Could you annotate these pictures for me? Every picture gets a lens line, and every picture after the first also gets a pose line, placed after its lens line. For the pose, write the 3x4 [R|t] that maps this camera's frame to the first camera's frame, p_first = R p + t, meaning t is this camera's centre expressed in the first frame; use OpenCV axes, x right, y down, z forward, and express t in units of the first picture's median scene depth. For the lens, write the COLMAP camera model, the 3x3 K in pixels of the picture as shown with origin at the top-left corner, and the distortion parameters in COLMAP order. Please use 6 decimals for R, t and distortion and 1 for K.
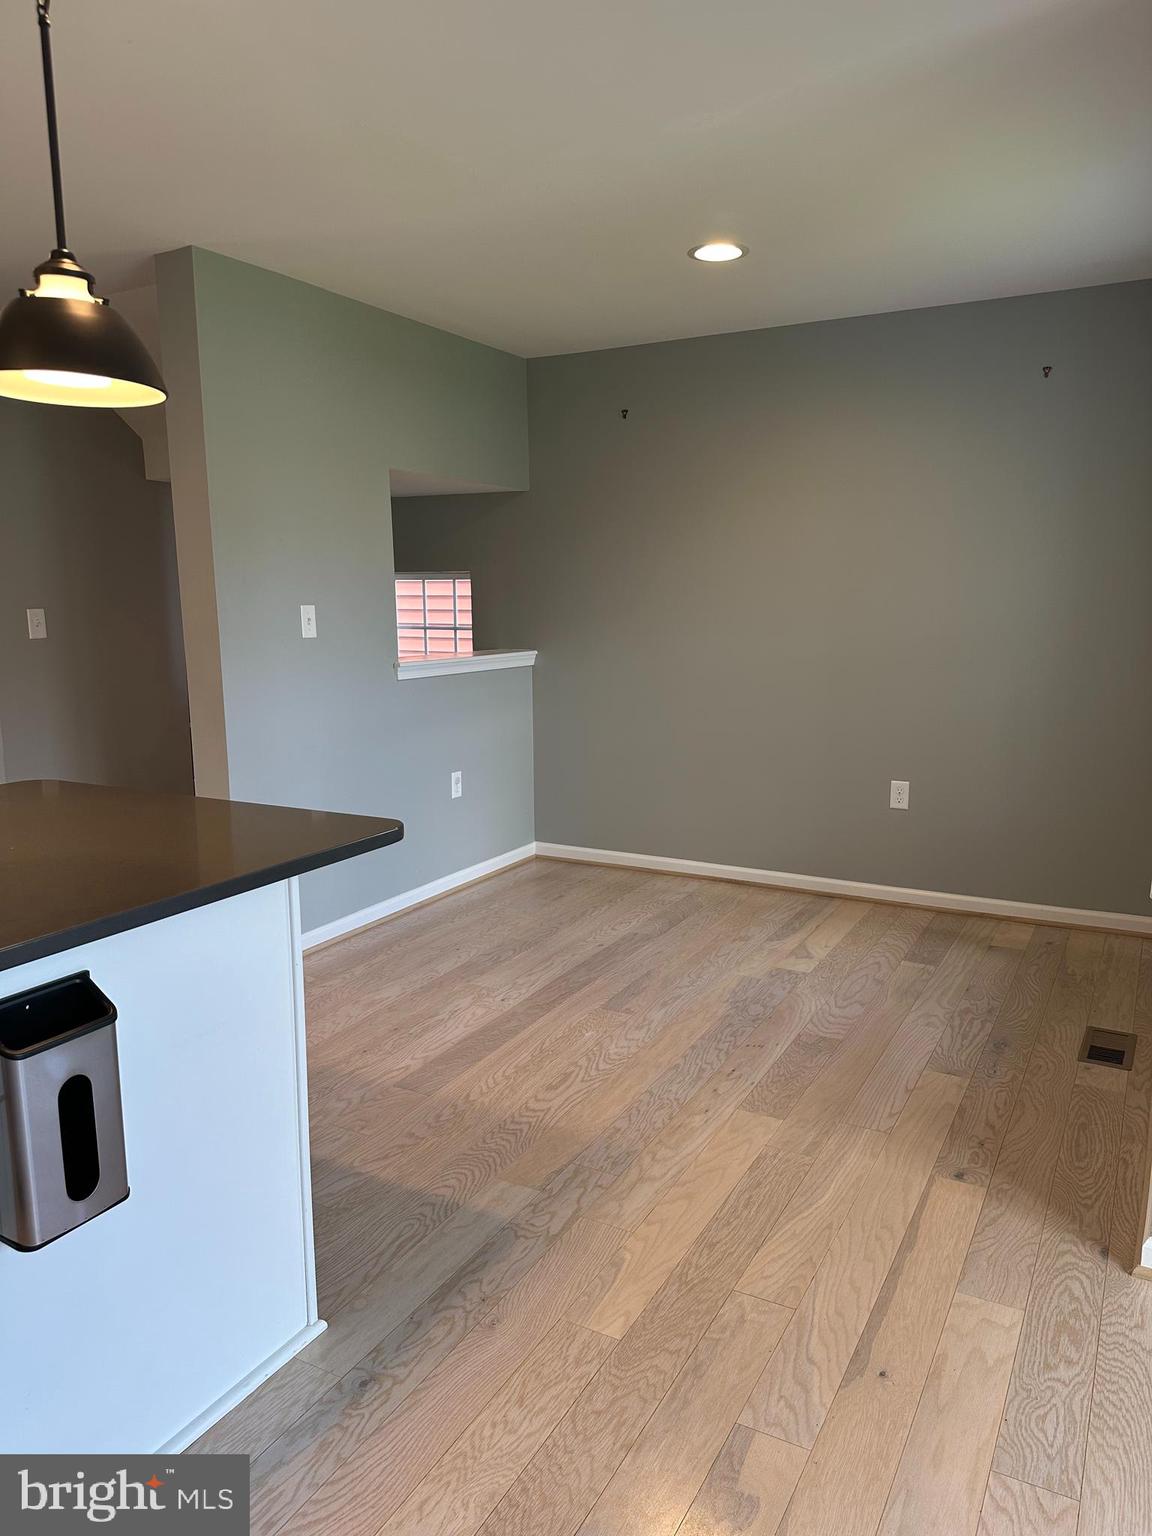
lens RADIAL K [[1106.1, 0, 577.4], [0, 1106.1, 774.3], [0, 0, 1]] dist [0.078513, -0.073201]
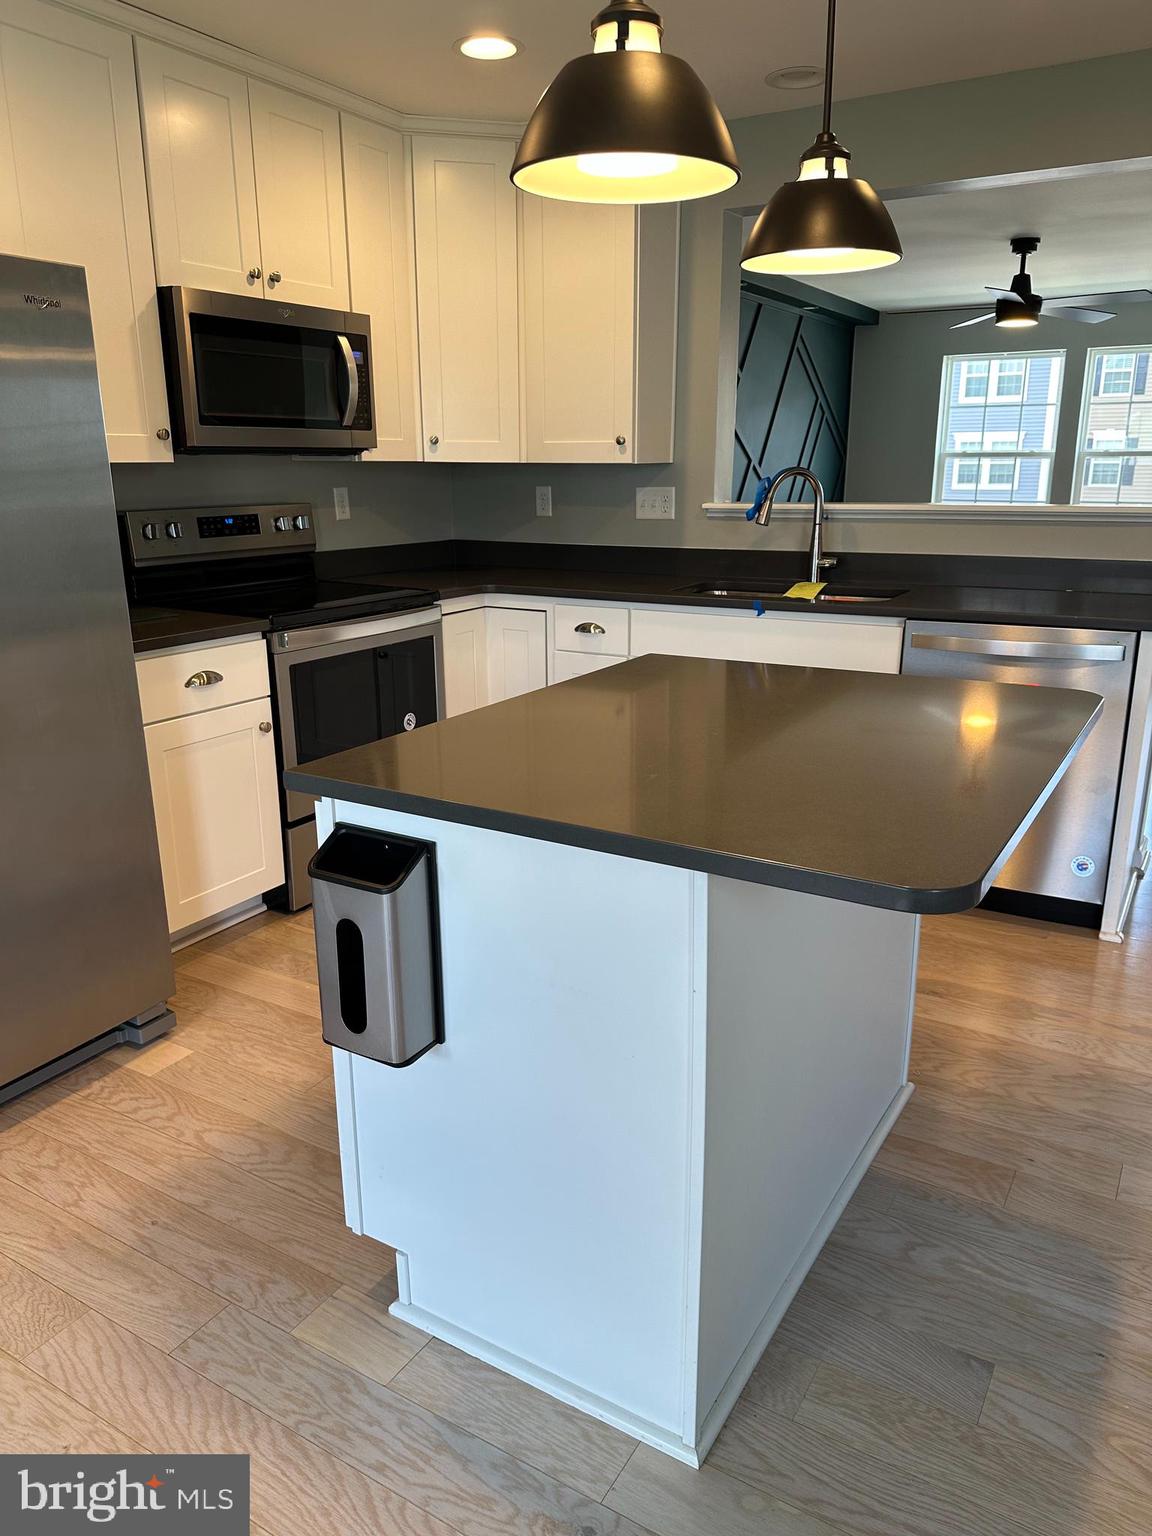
lens RADIAL K [[1084.3, 0, 595.5], [0, 1084.3, 765.9], [0, 0, 1]] dist [0.062619, -0.092937]
pose [[-0.036783, 0.290375, -0.956206, 0.396685], [-0.165830, 0.941813, 0.292383, -0.169869], [0.985468, 0.169323, 0.013510, 1.004112]]
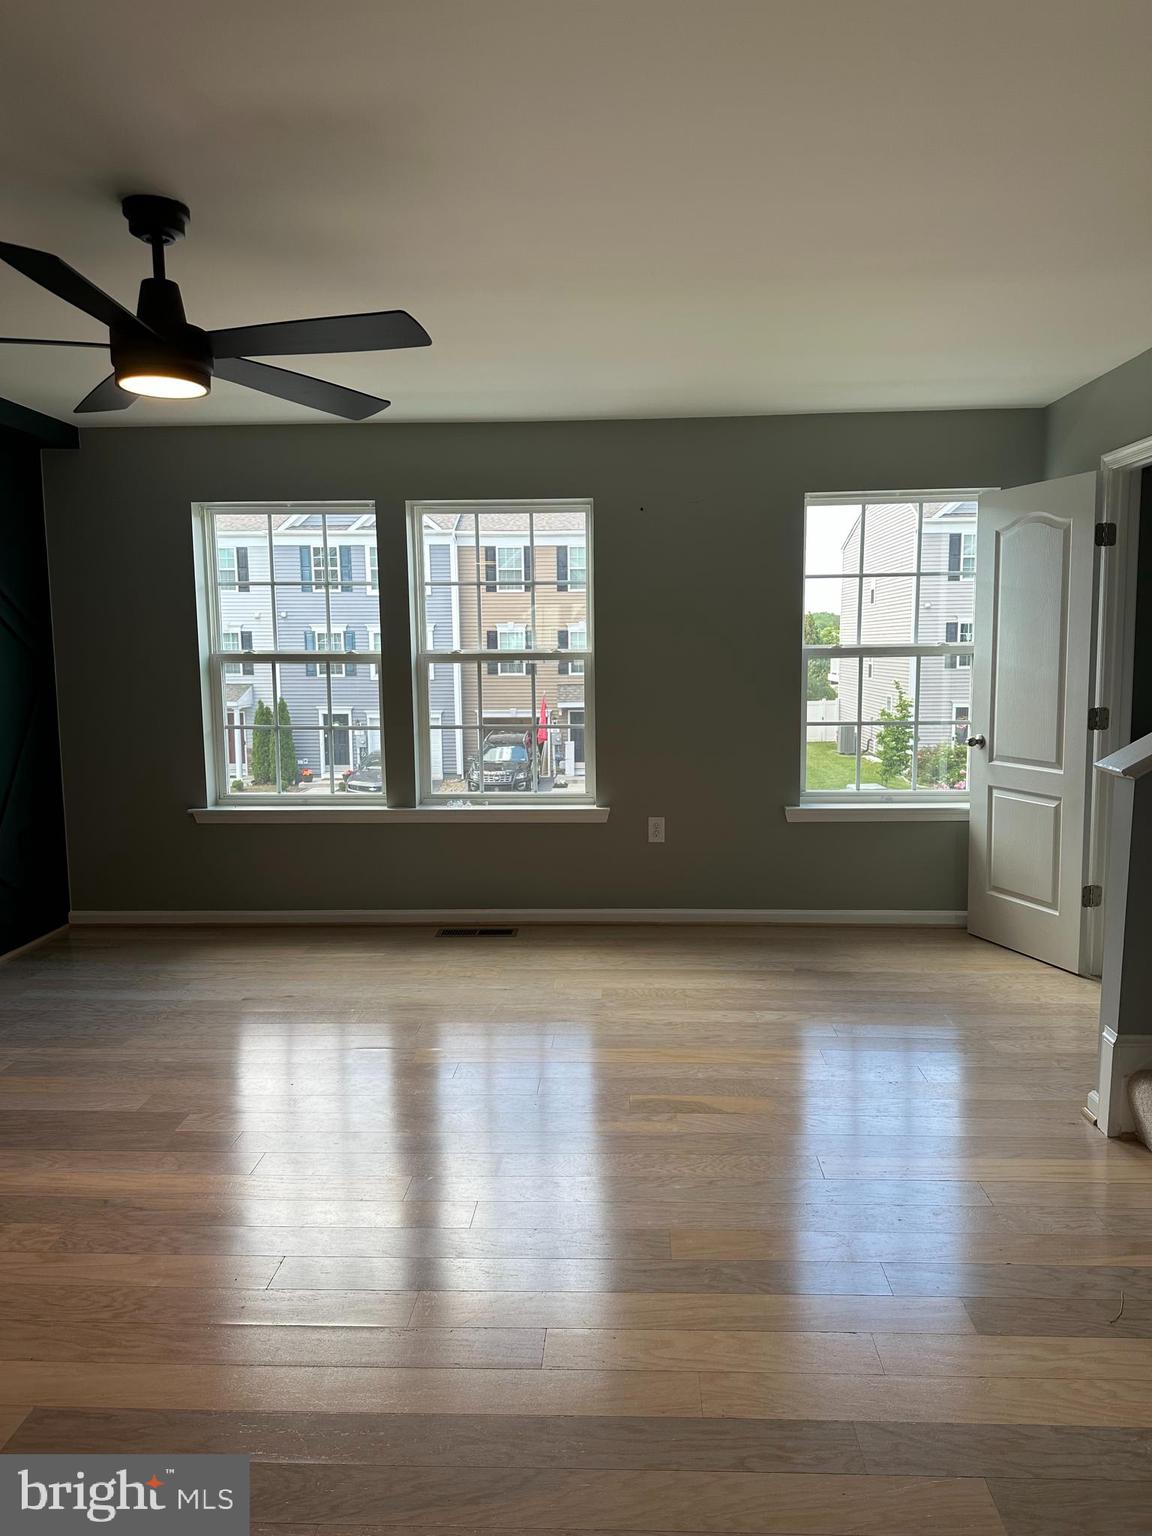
lens RADIAL K [[1064.5, 0, 609.3], [0, 1064.5, 760.4], [0, 0, 1]] dist [0.104939, -0.152993]
pose [[0.453004, 0.114515, -0.884123, -1.559070], [-0.155271, 0.986693, 0.048244, -0.339469], [0.877883, 0.115424, 0.464757, 1.969510]]
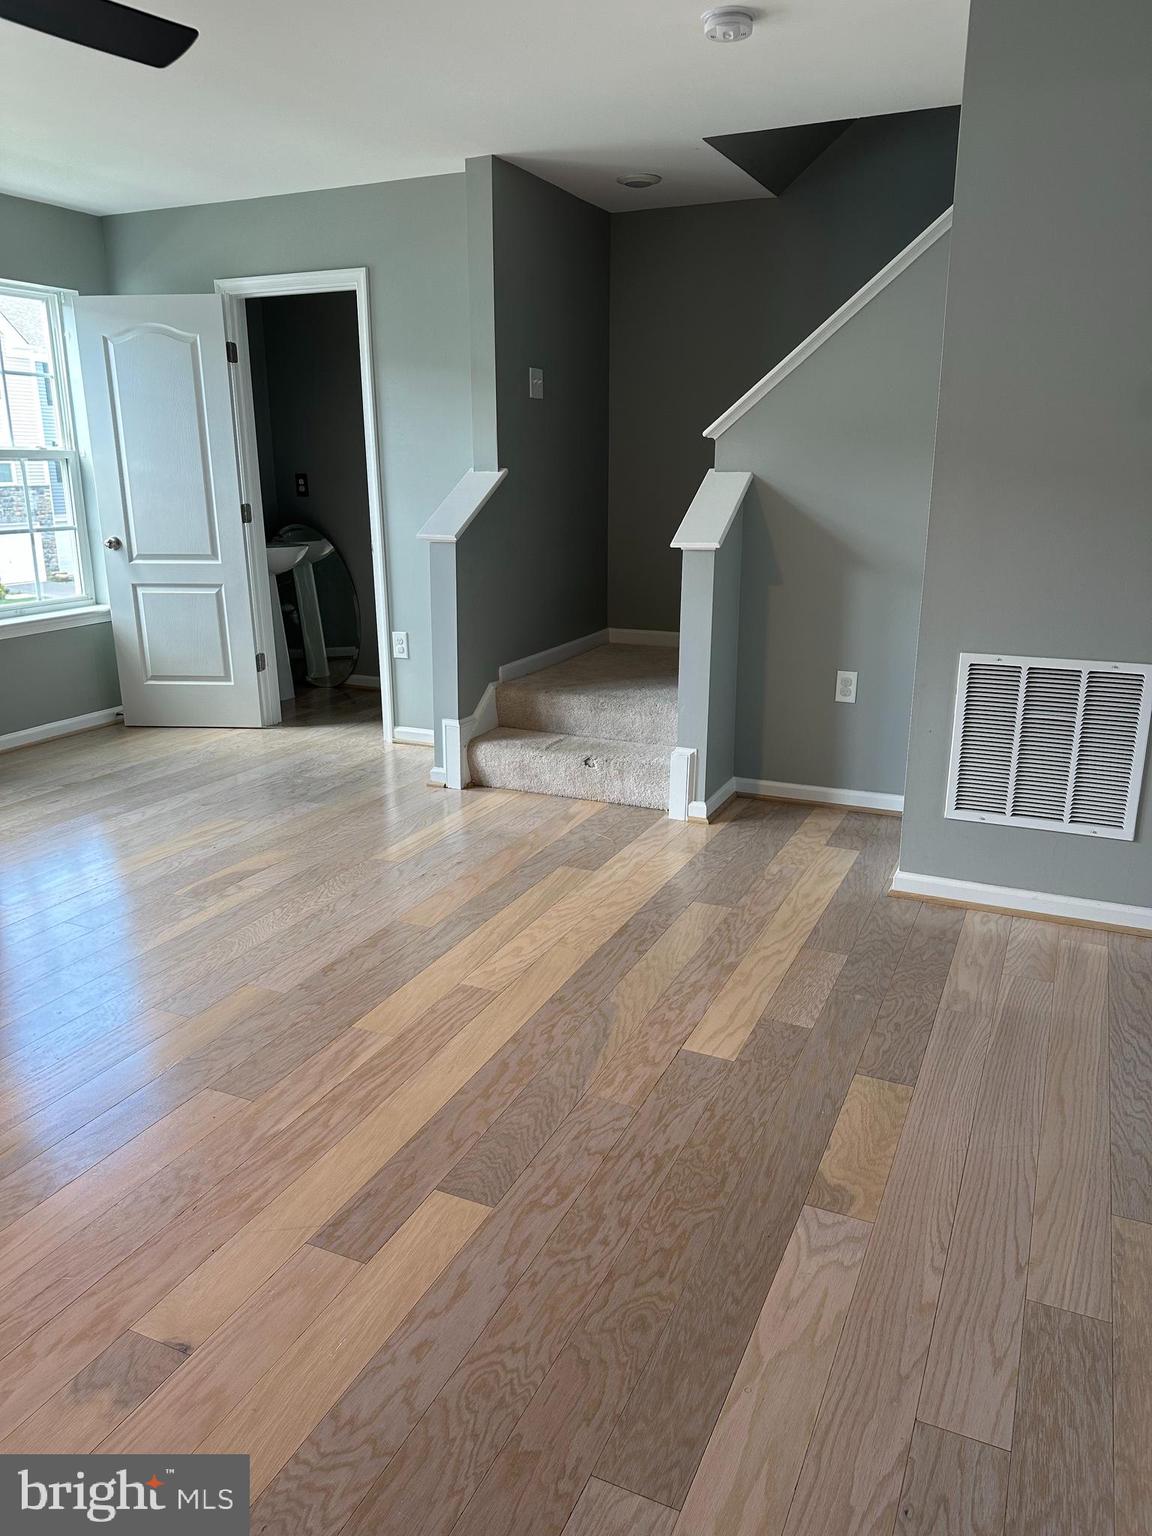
lens RADIAL K [[1059.8, 0, 579.8], [0, 1059.8, 763.4], [0, 0, 1]] dist [0.058719, -0.094447]
pose [[0.997224, 0.001192, 0.074445, -2.518161], [-0.008565, 0.995070, 0.098804, -0.108935], [-0.073960, -0.099168, 0.992318, 1.067084]]
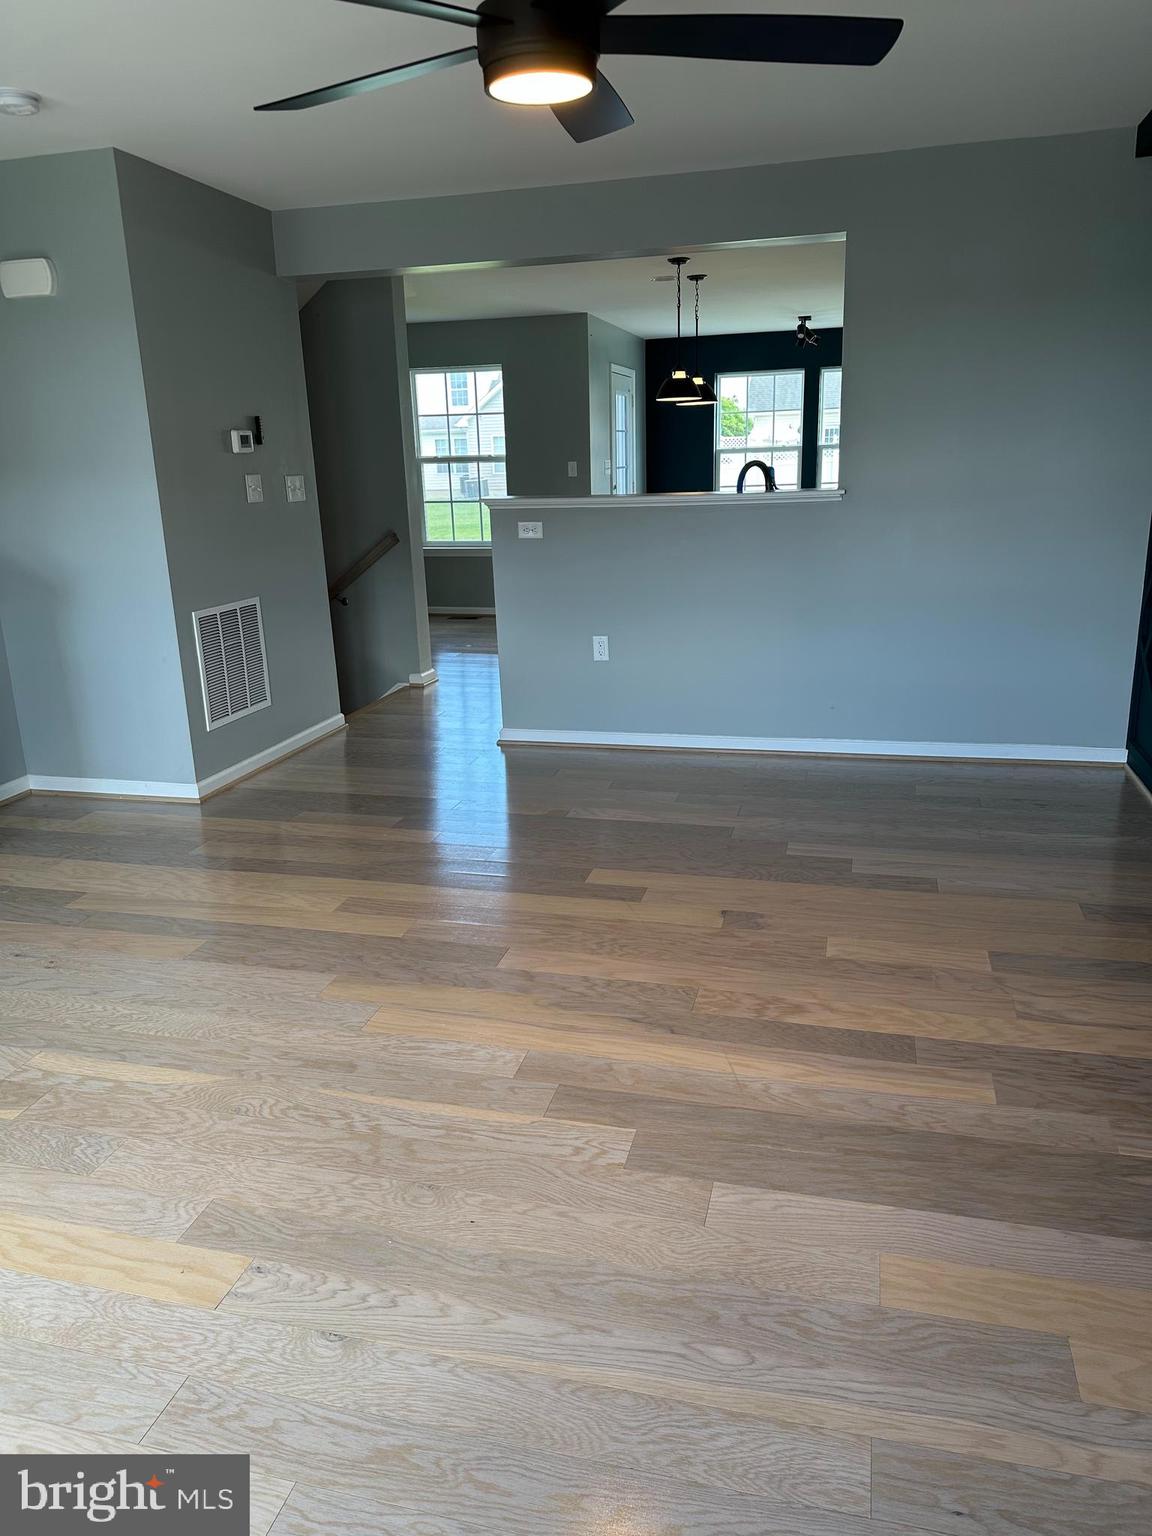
lens RADIAL K [[1106.1, 0, 577.4], [0, 1106.1, 774.3], [0, 0, 1]] dist [0.078513, -0.073201]
pose [[-0.237808, -0.244616, 0.940005, -4.404488], [0.197471, 0.935382, 0.293370, -0.341717], [-0.951027, 0.255389, -0.174136, 2.415949]]
